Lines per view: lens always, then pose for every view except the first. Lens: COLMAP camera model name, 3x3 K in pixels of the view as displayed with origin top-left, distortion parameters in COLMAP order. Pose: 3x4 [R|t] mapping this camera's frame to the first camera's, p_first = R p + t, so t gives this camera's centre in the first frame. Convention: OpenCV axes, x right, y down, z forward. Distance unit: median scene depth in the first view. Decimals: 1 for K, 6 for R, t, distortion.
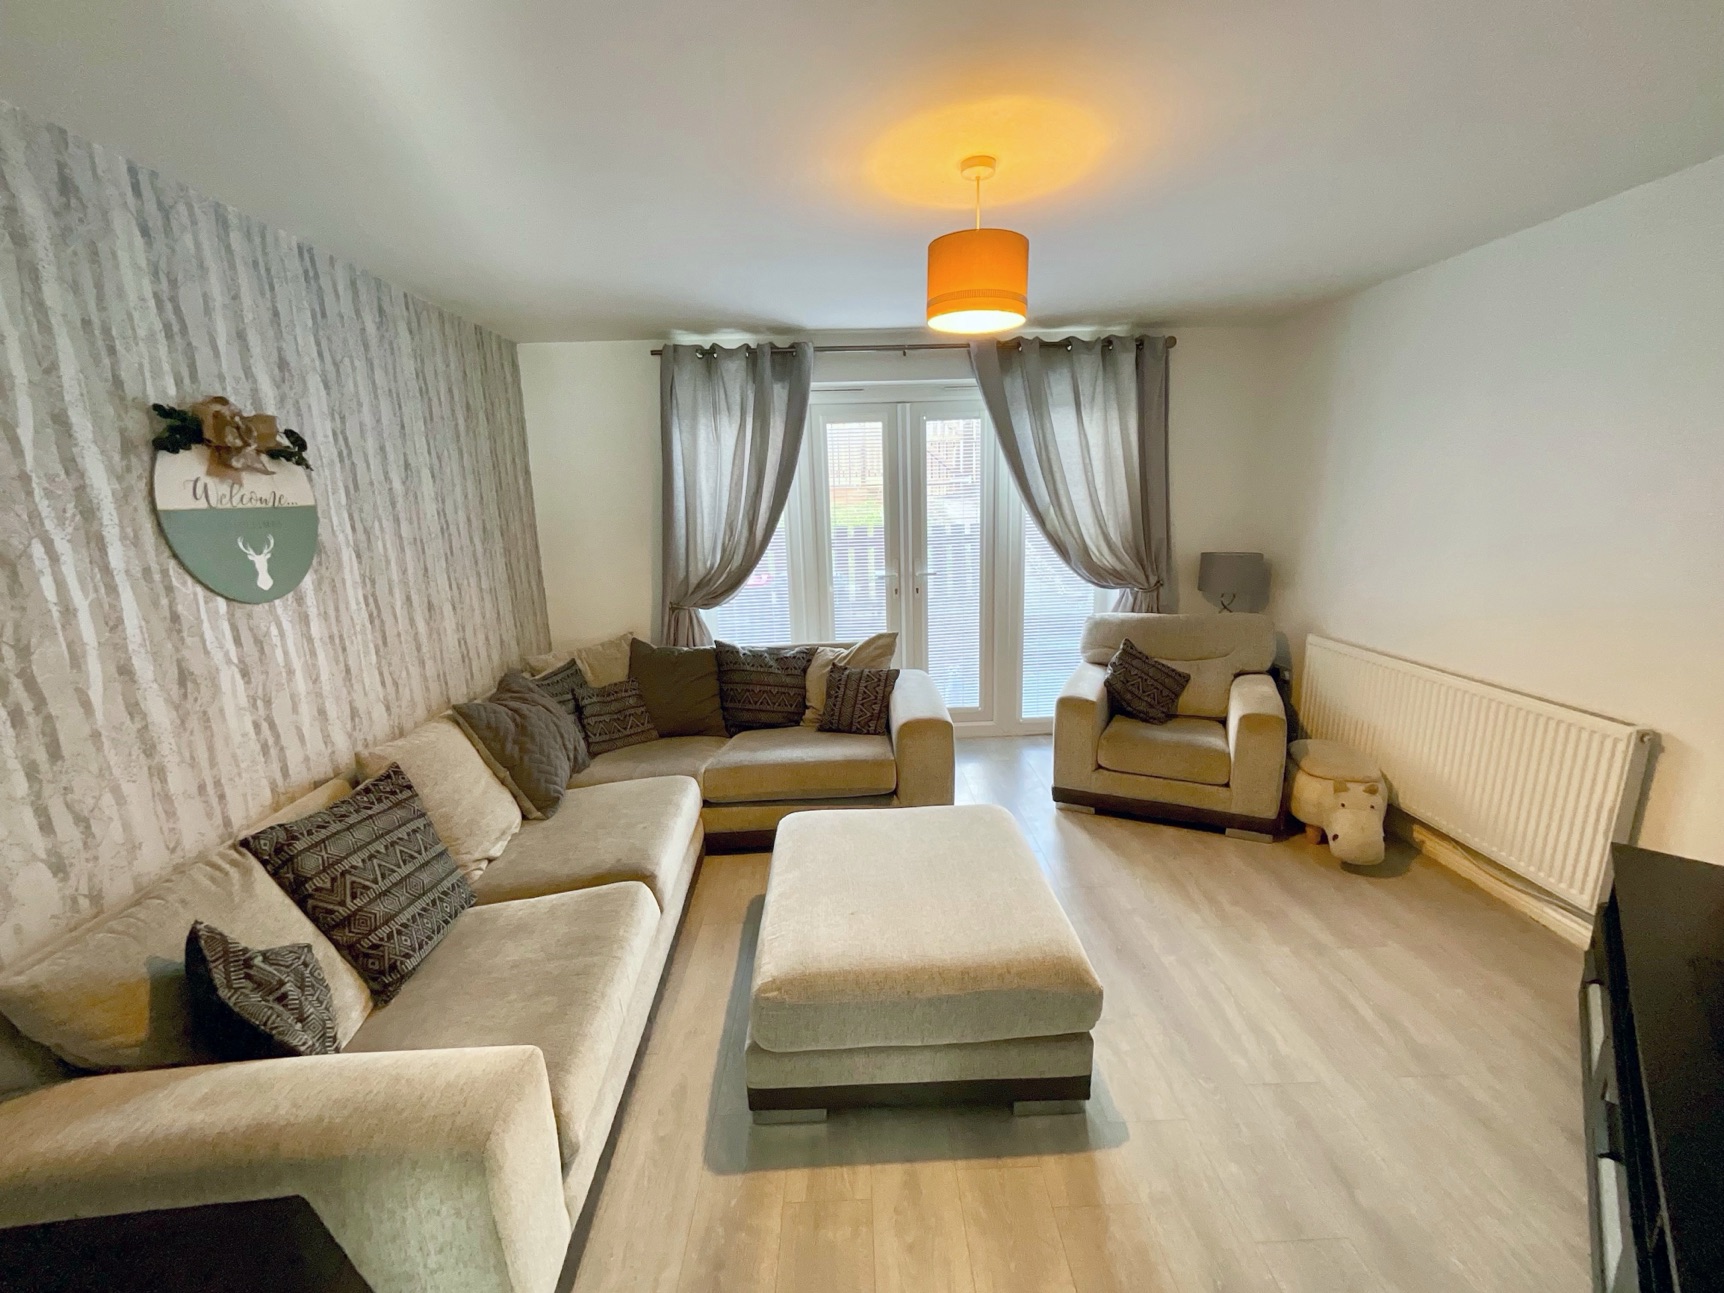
lens RADIAL K [[695.6, 0, 858.0], [0, 695.6, 638.1], [0, 0, 1]] dist [-0.004880, 0.001603]
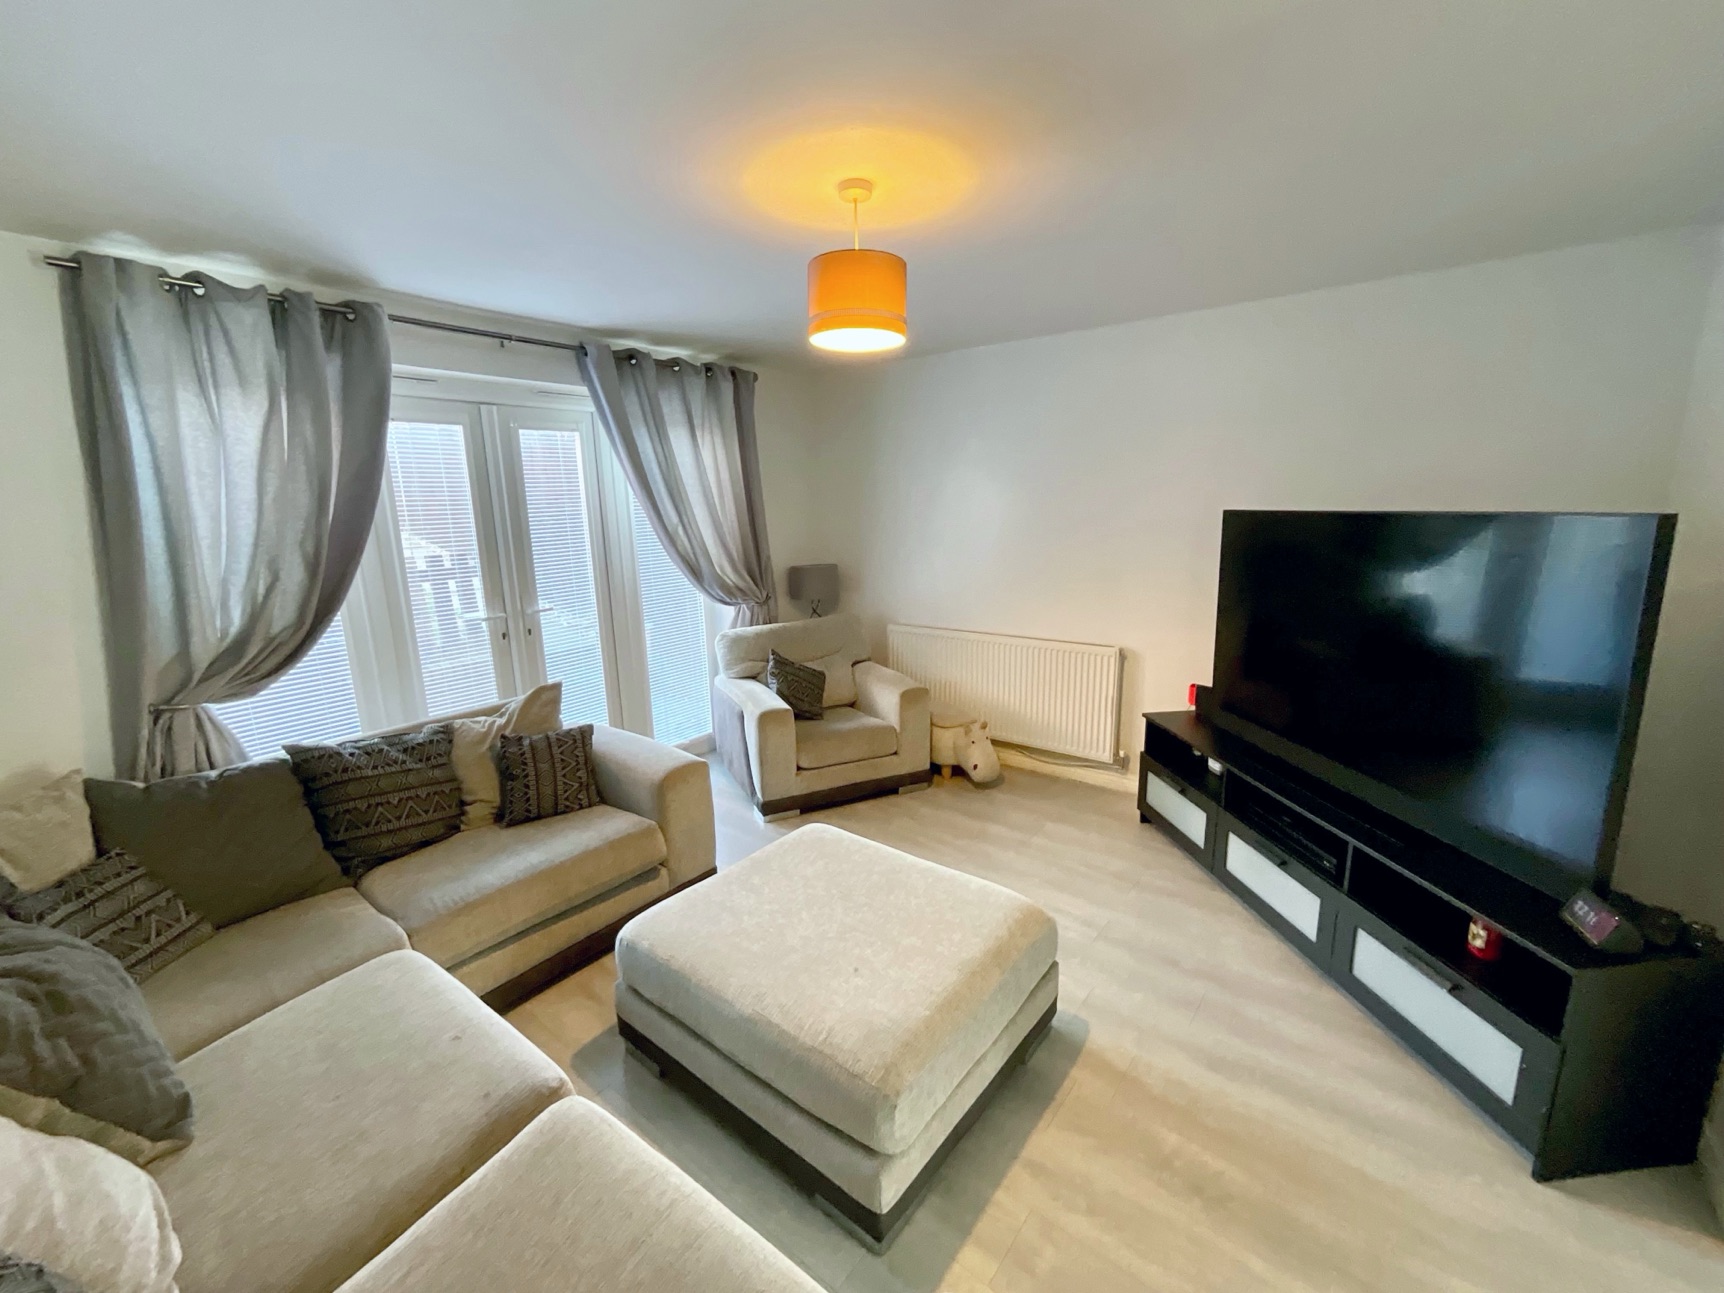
lens RADIAL K [[695.6, 0, 863.6], [0, 695.6, 640.4], [0, 0, 1]] dist [-0.004880, 0.001603]
pose [[0.651238, -0.135287, 0.746717, -0.349740], [0.159787, 0.986367, 0.039350, -0.034844], [-0.741860, 0.093690, 0.663977, 0.199100]]
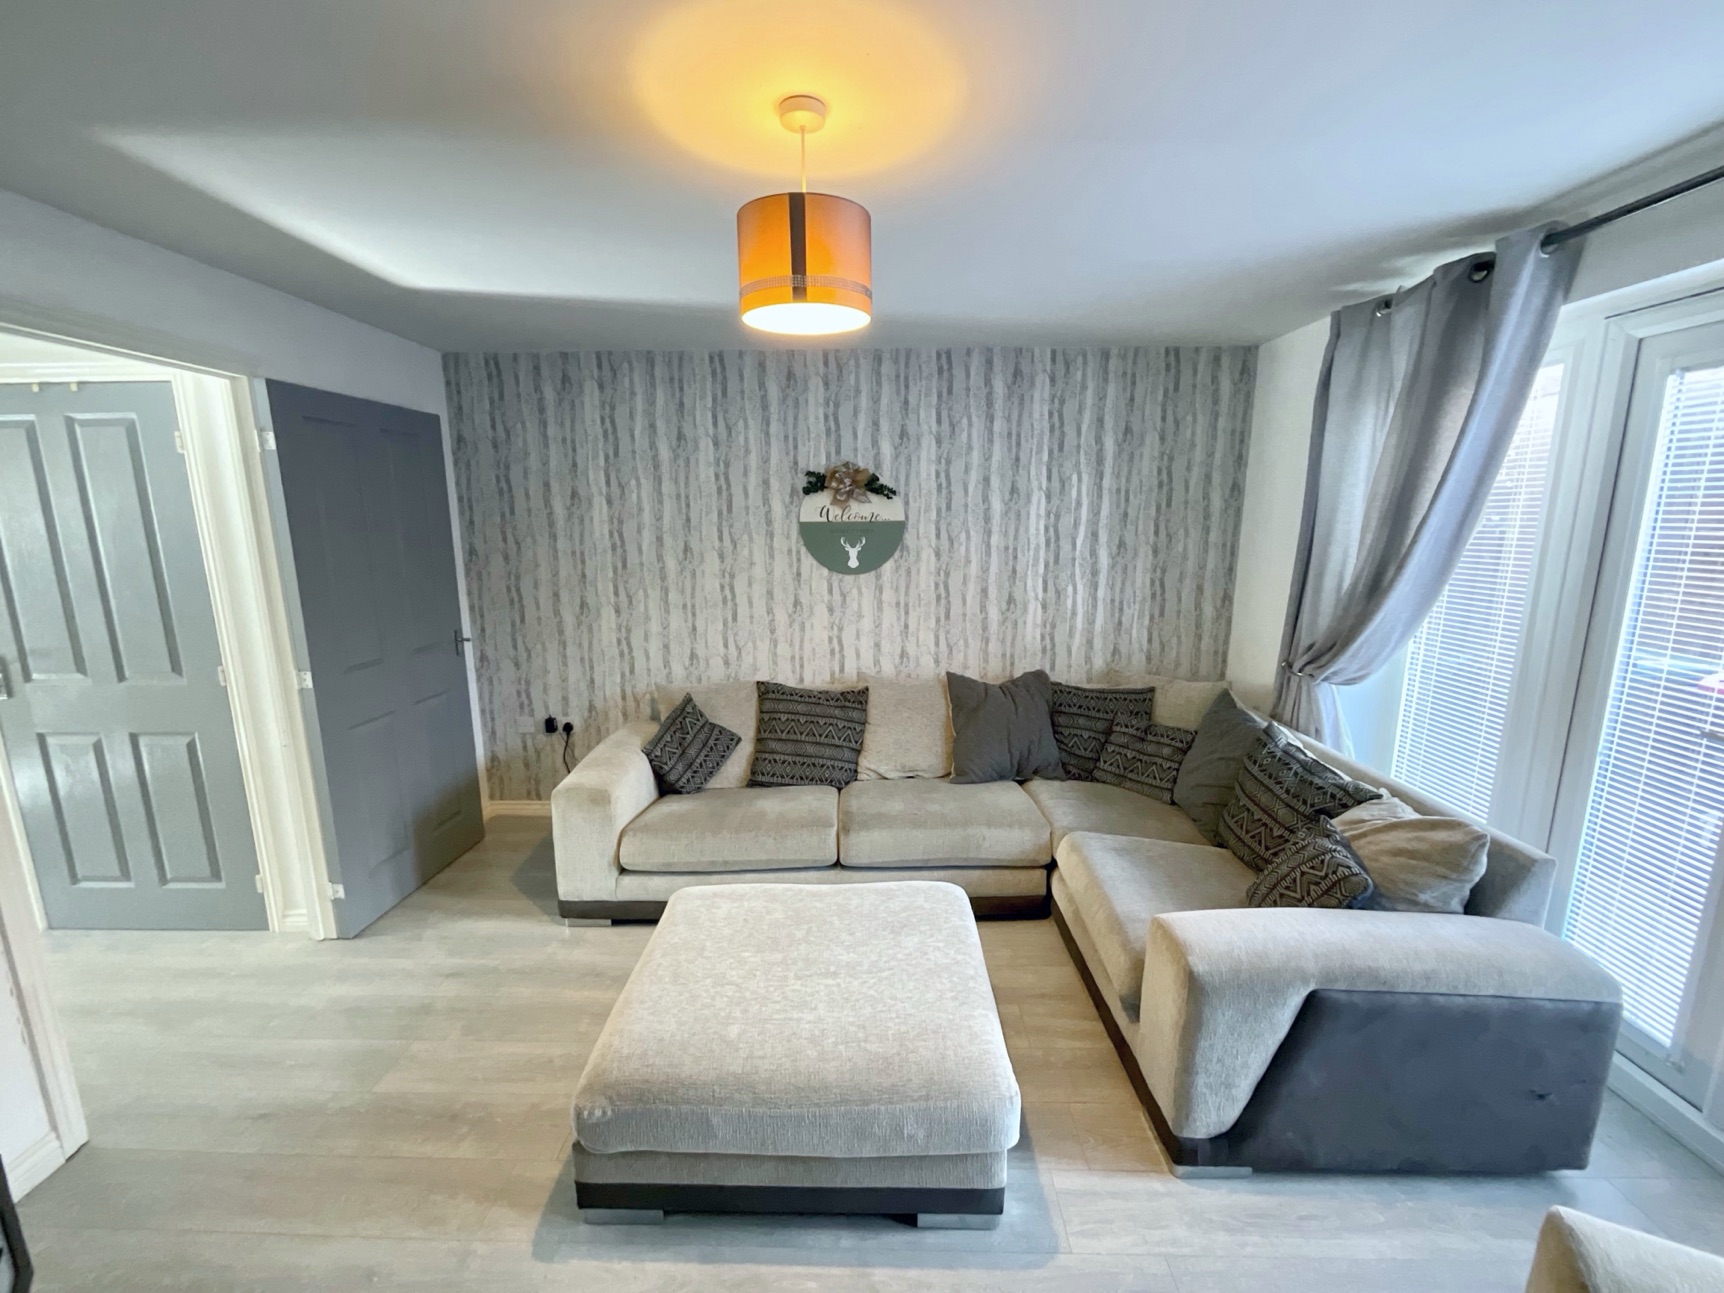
lens RADIAL K [[695.6, 0, 856.9], [0, 695.6, 640.5], [0, 0, 1]] dist [-0.004880, 0.001603]
pose [[-0.039008, 0.213289, -0.976210, 0.547915], [-0.194714, 0.956604, 0.216785, -0.165611], [0.980084, 0.198538, 0.004215, 0.617443]]
